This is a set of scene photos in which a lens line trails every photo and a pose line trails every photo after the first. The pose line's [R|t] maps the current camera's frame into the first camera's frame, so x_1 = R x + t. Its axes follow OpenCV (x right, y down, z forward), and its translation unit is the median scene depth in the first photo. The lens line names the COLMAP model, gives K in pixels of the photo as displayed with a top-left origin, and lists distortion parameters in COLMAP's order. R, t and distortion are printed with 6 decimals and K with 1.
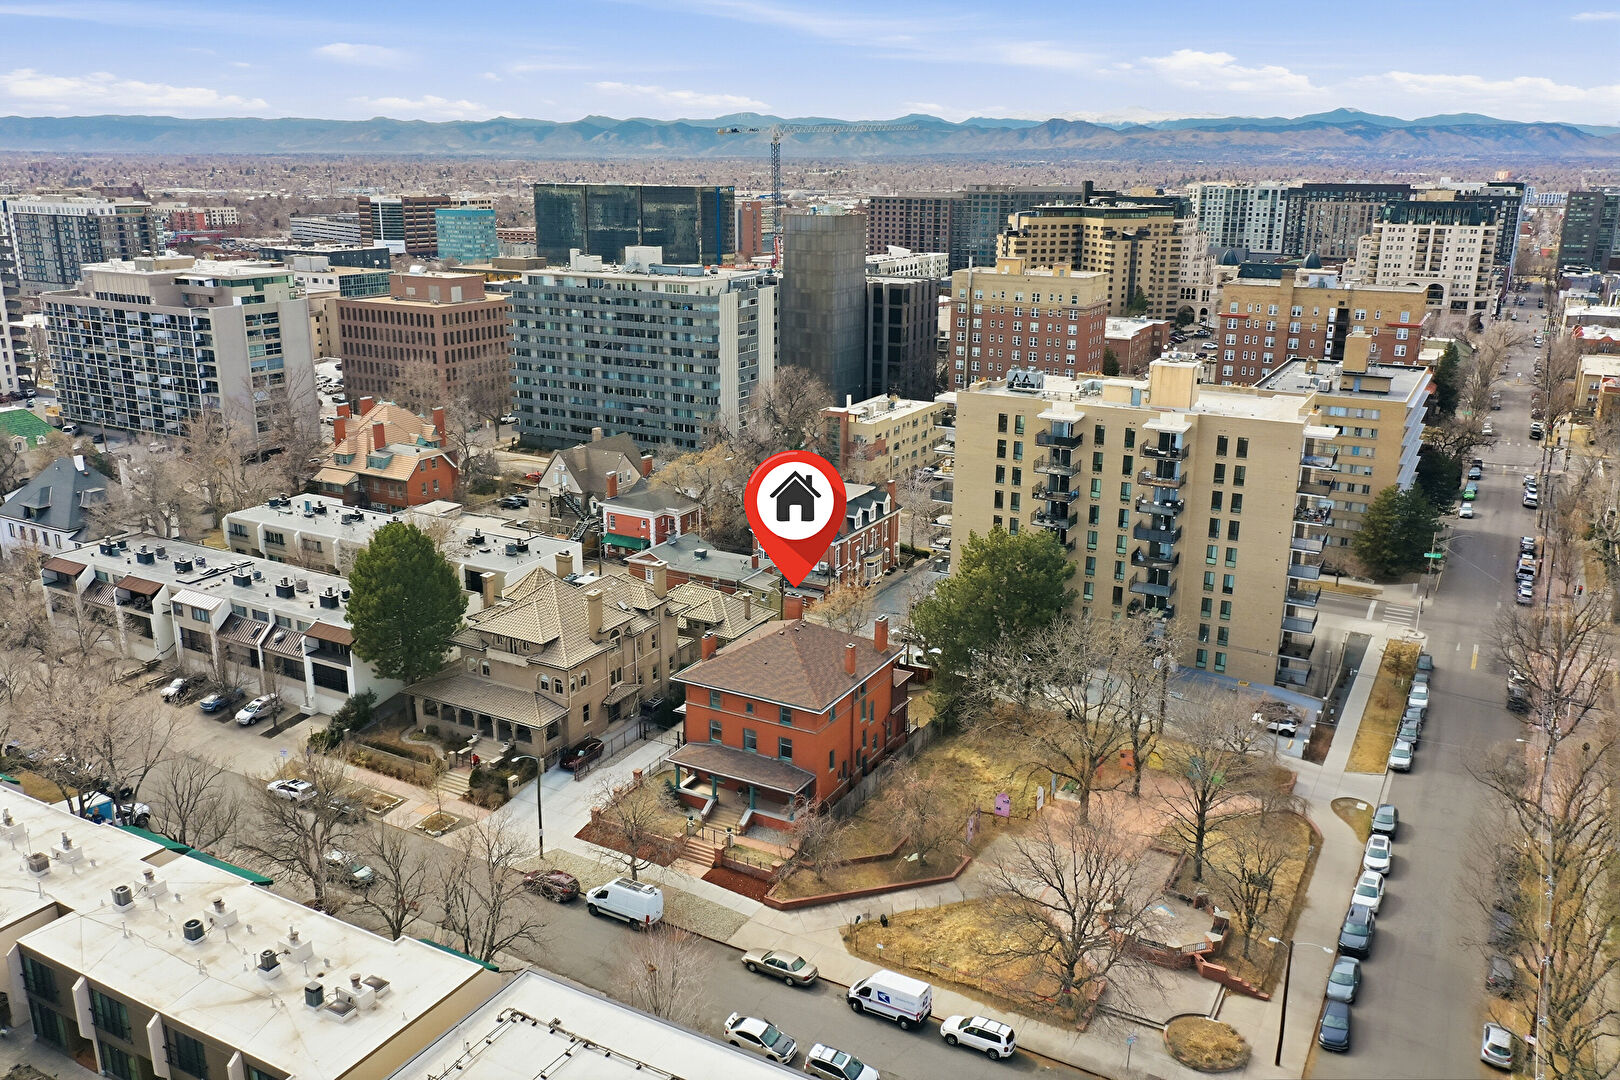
lens RADIAL K [[1304.5, 0, 800.9], [0, 1304.5, 527.6], [0, 0, 1]] dist [-0.003748, 0.009560]
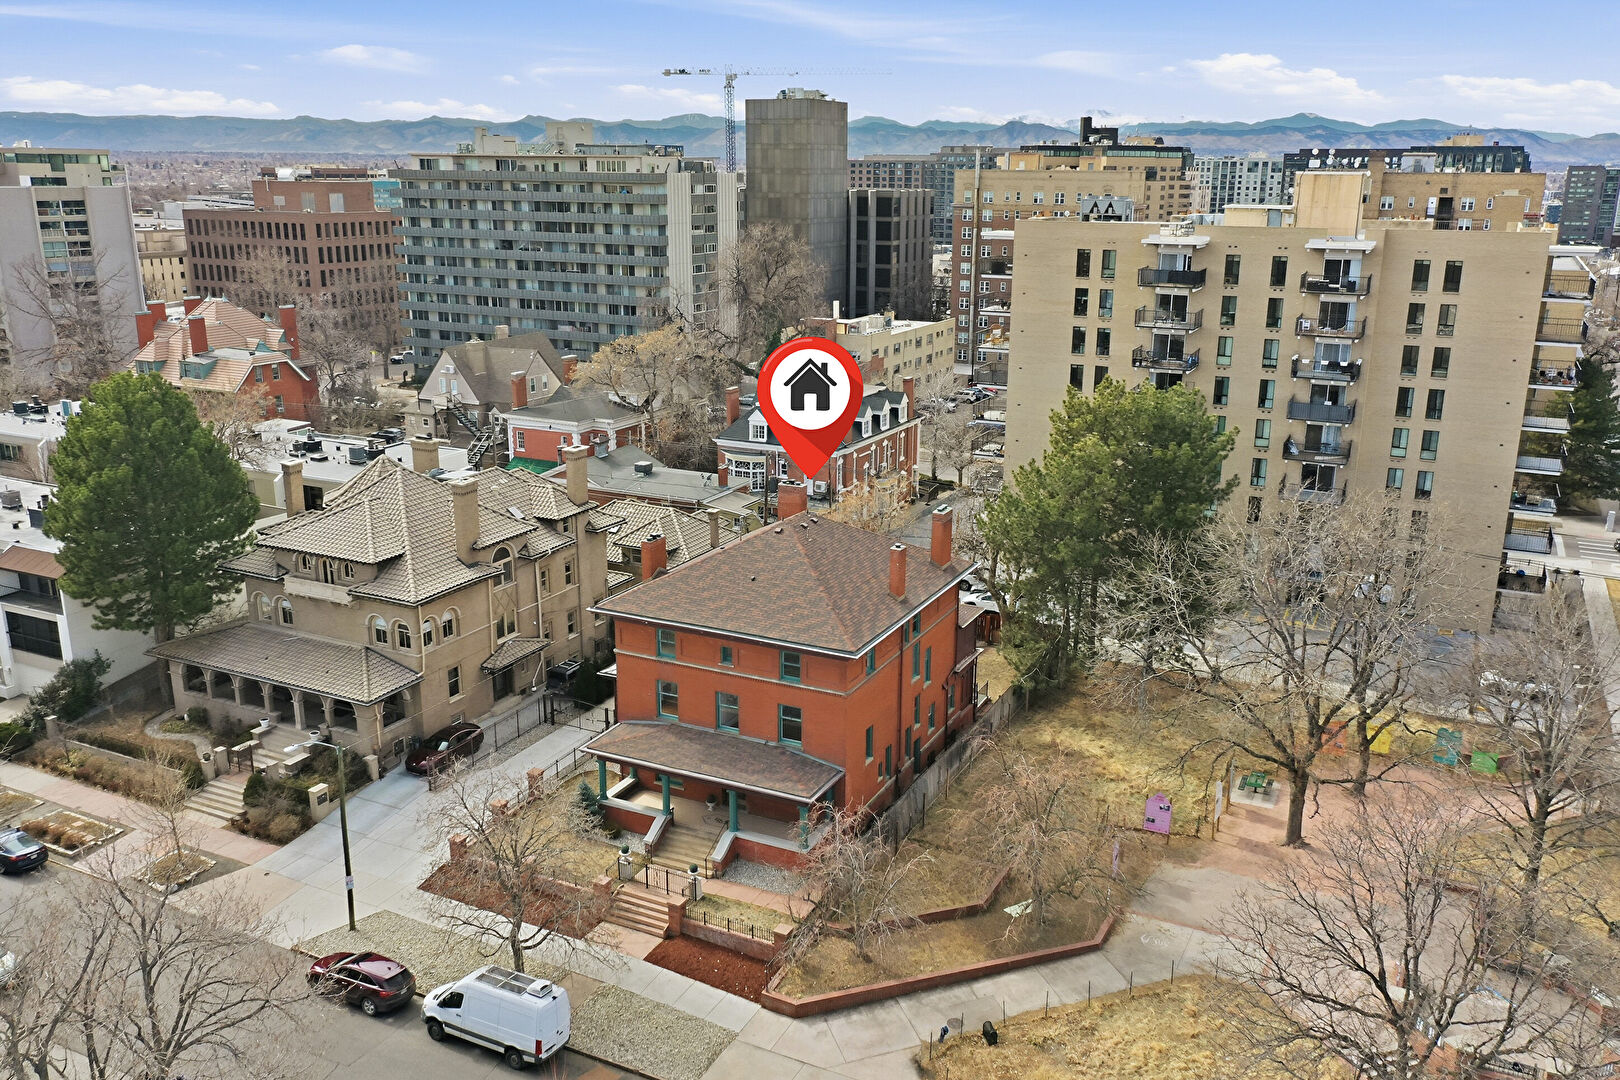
lens RADIAL K [[1304.5, 0, 822.3], [0, 1304.5, 551.1], [0, 0, 1]] dist [-0.003748, 0.009560]
pose [[0.998523, -0.013096, 0.052732, -0.021233], [0.013374, 0.999898, -0.004926, 0.075934], [-0.052662, 0.005624, 0.998597, 0.335679]]
